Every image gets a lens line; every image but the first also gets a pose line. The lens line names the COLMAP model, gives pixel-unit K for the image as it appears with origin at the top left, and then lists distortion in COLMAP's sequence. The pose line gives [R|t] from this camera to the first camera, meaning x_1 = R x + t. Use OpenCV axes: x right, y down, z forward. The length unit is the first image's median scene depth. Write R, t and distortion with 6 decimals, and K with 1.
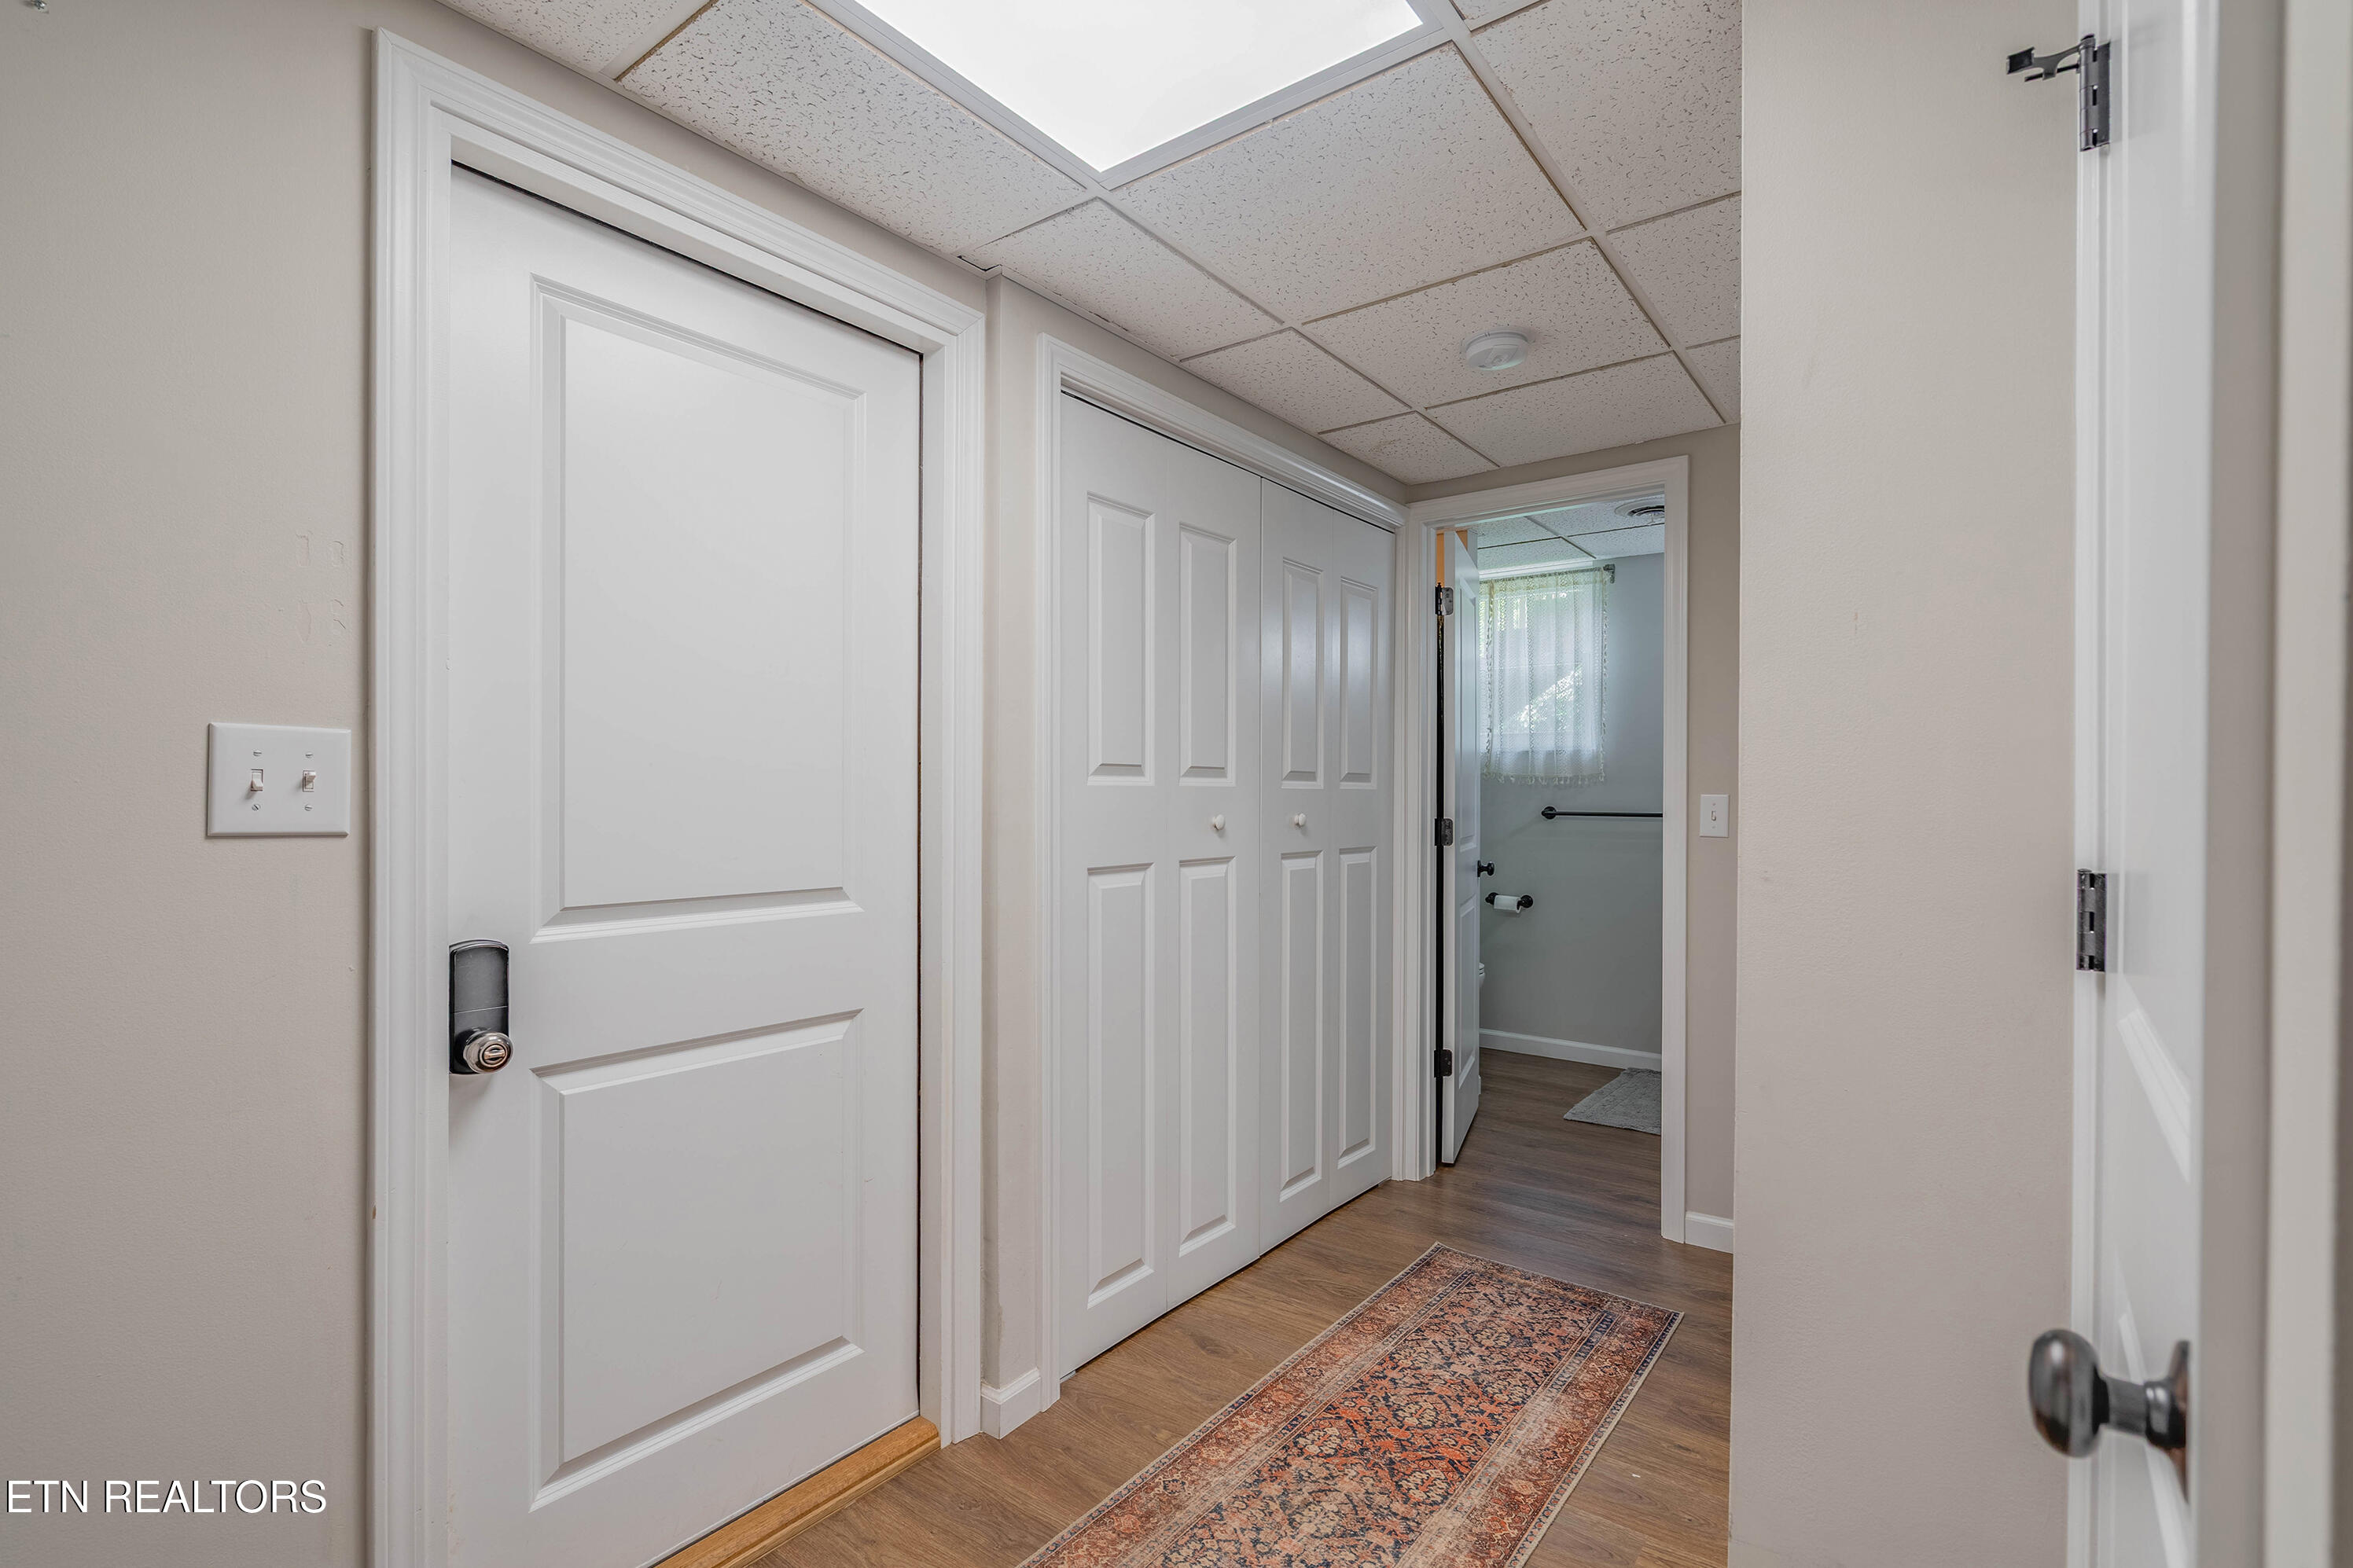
lens RADIAL K [[1089.0, 0, 1176.5], [0, 1089.0, 784.0], [0, 0, 1]] dist [-0.002022, 0.000163]
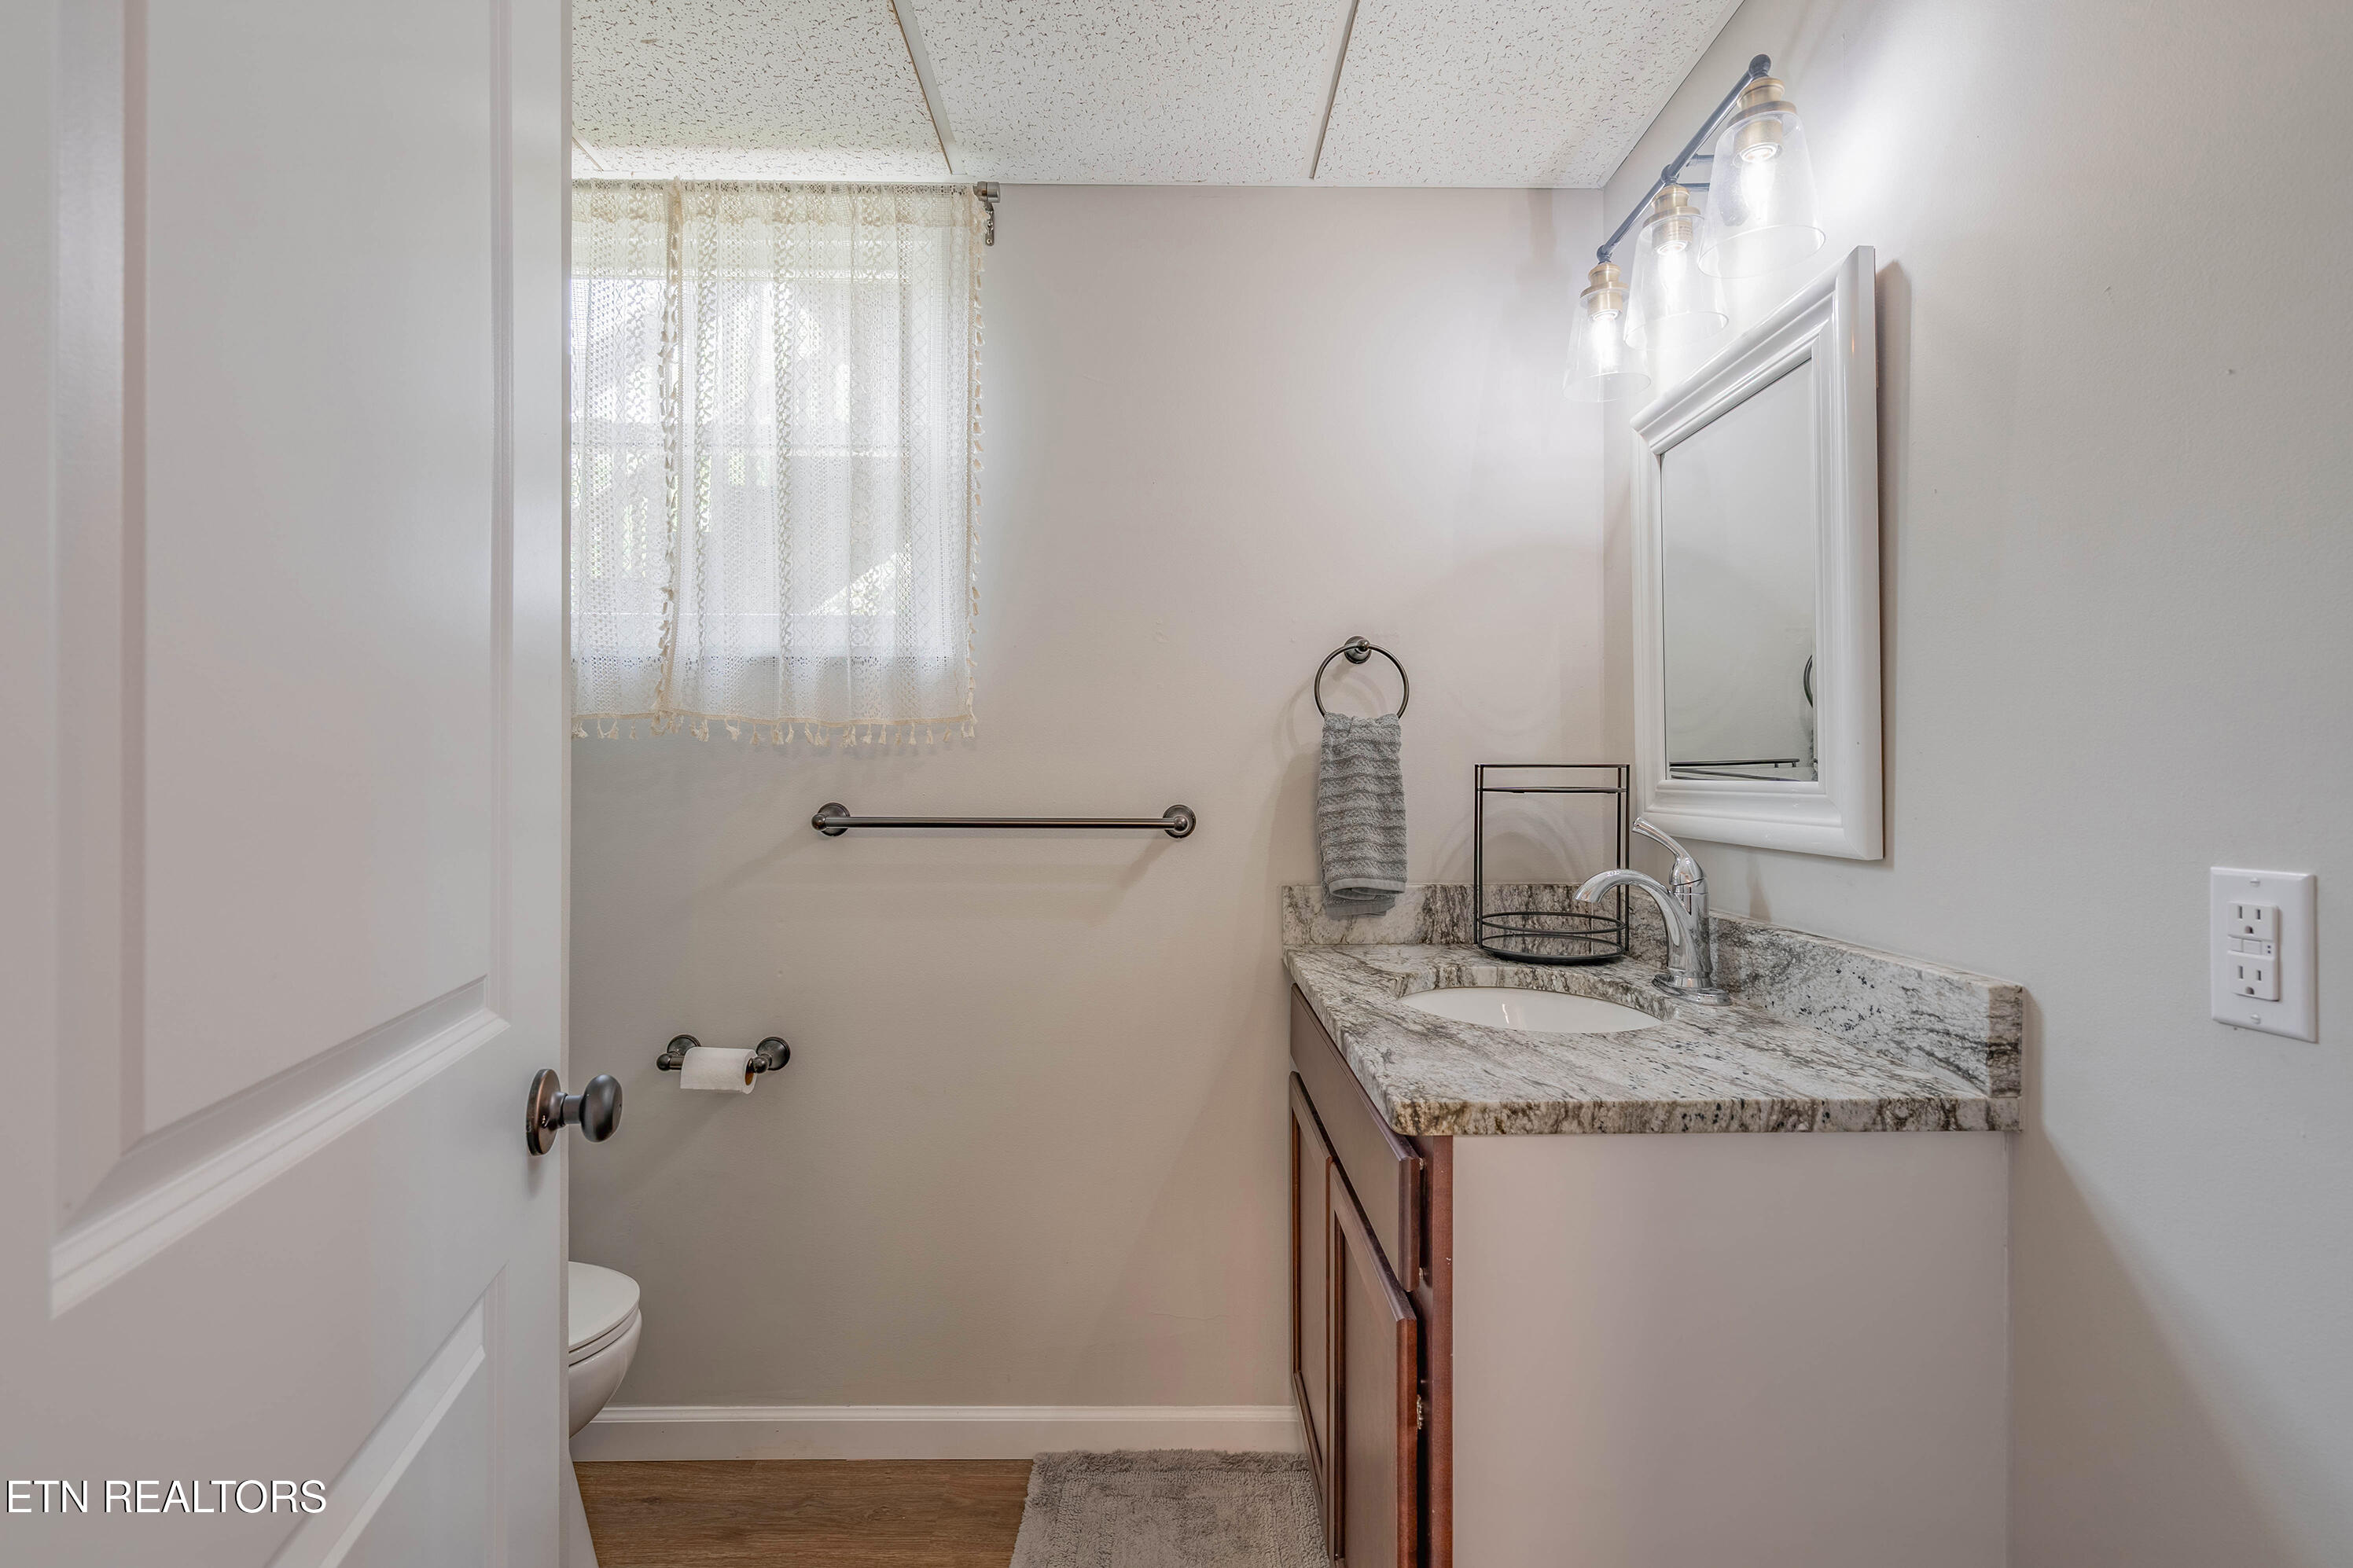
lens RADIAL K [[1089.0, 0, 1176.5], [0, 1089.0, 784.0], [0, 0, 1]] dist [-0.002022, 0.000163]
pose [[0.787552, -0.002836, 0.616241, 0.433392], [-0.006363, 0.999899, 0.012733, 0.017368], [-0.616215, -0.013950, 0.787455, 1.338512]]
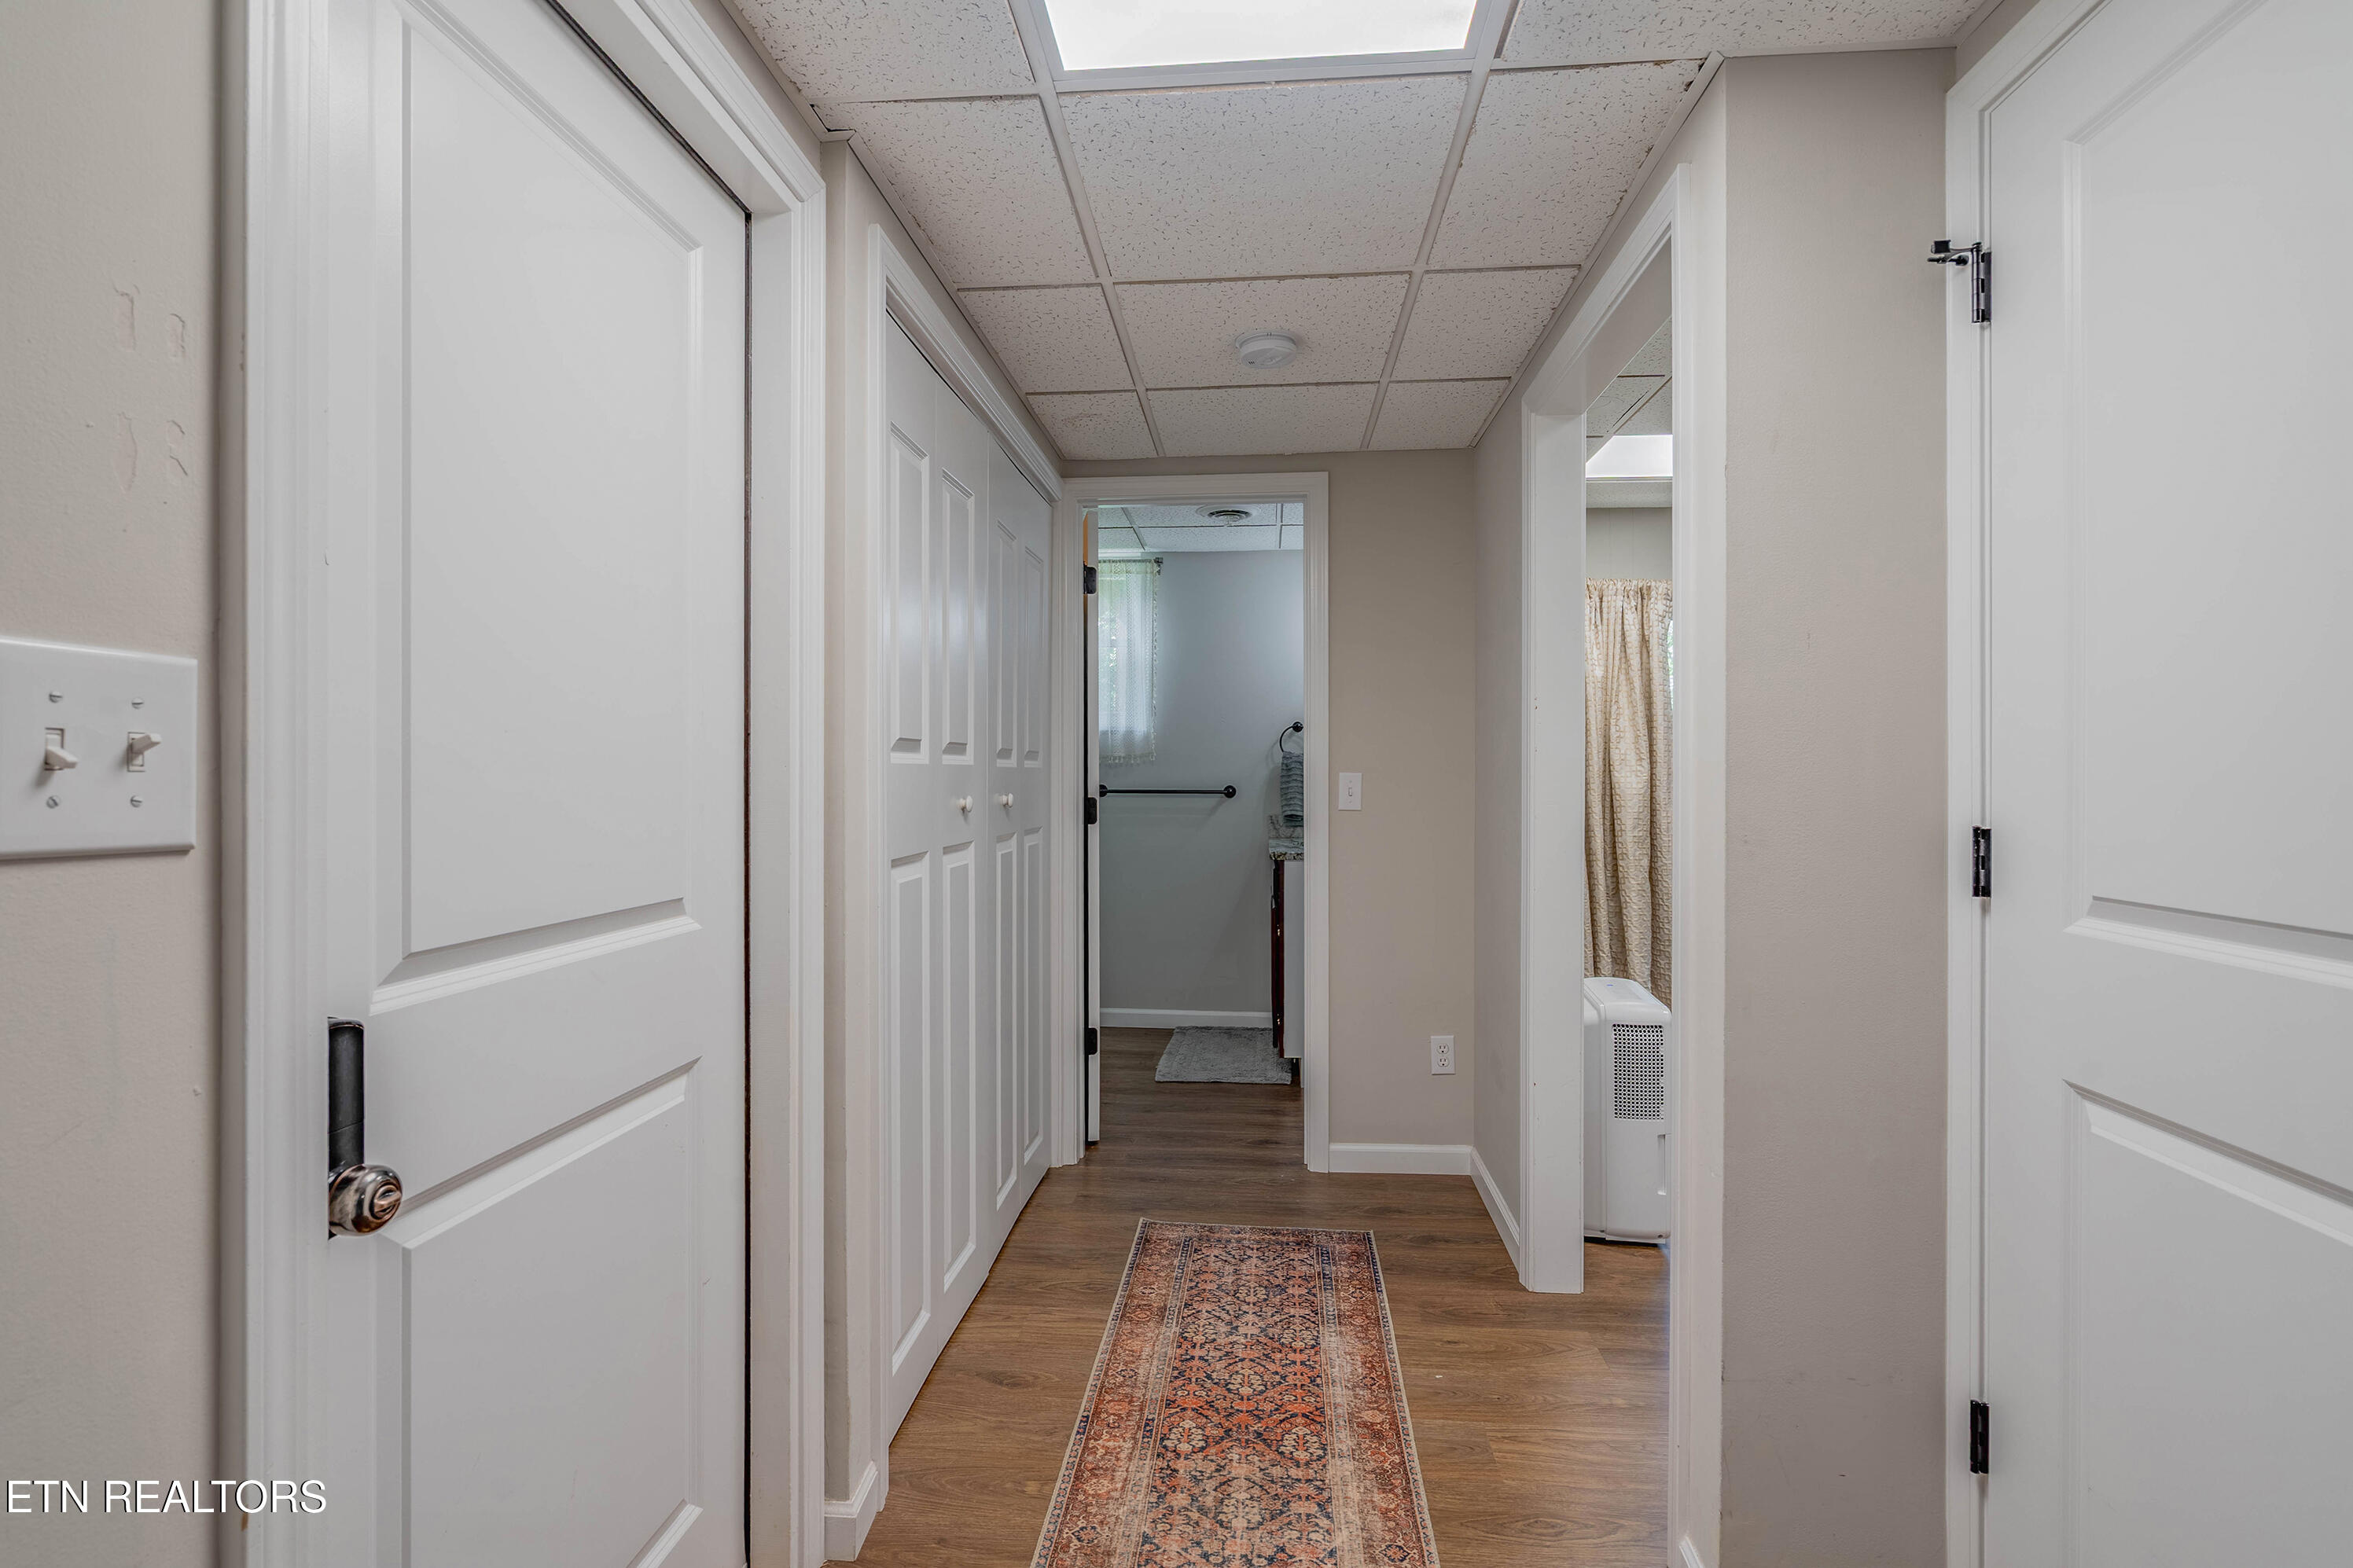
lens RADIAL K [[1114.5, 0, 1172.2], [0, 1114.5, 760.2], [0, 0, 1]] dist [-0.001354, 0.000724]
pose [[0.844463, 0.005603, 0.535585, -0.362891], [-0.004982, 0.999984, -0.002607, 0.000144], [-0.535591, -0.000466, 0.844477, 0.143326]]
